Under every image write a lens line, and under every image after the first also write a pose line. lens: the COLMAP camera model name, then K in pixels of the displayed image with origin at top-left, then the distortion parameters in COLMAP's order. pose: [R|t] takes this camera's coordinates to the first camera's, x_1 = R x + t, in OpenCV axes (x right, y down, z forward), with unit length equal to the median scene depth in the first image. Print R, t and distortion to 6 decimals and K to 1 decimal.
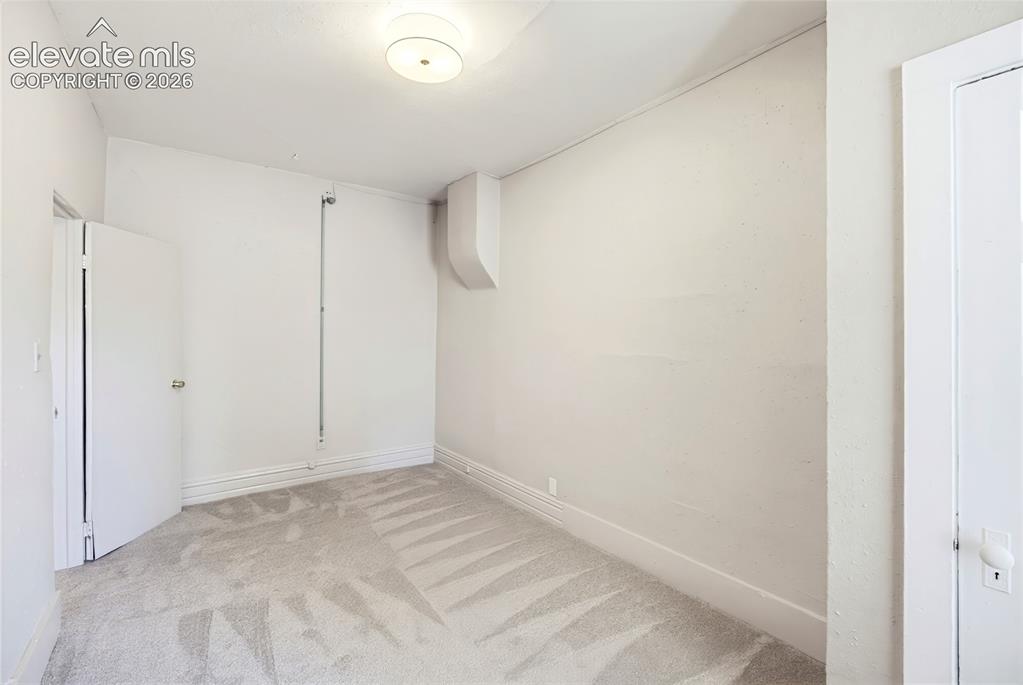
lens RADIAL K [[438.5, 0, 513.4], [0, 438.5, 333.5], [0, 0, 1]] dist [-0.001584, 0.000952]
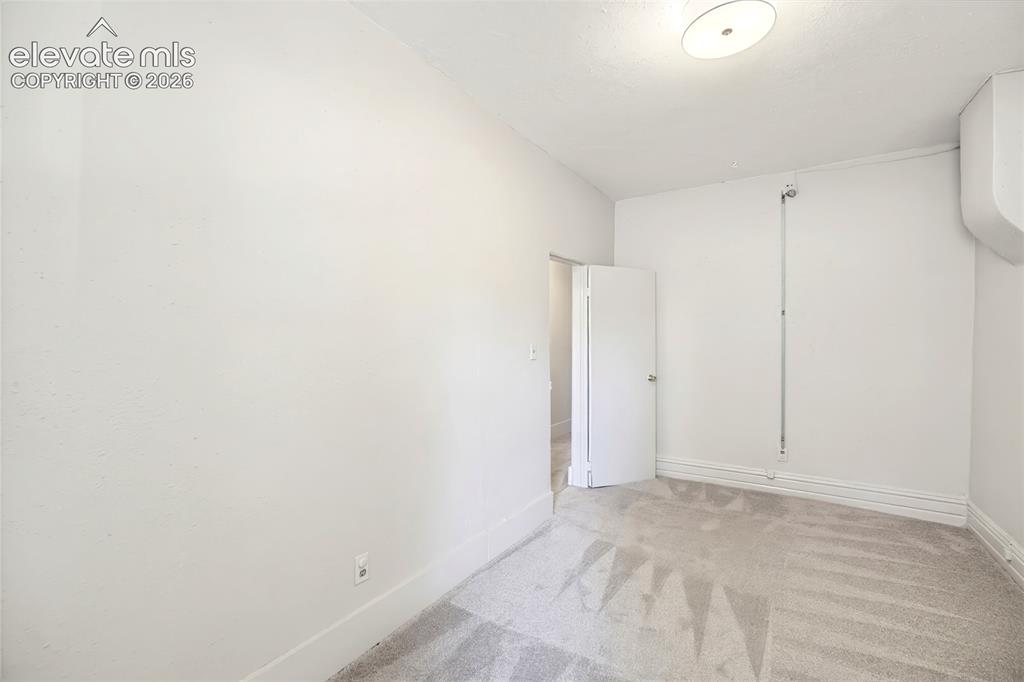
lens RADIAL K [[439.0, 0, 515.7], [0, 439.0, 345.6], [0, 0, 1]] dist [-0.001584, 0.000952]
pose [[0.358636, 0.006612, -0.933454, 0.278228], [0.003331, 0.999959, 0.008362, 0.006922], [0.933471, -0.006108, 0.358600, 0.154687]]
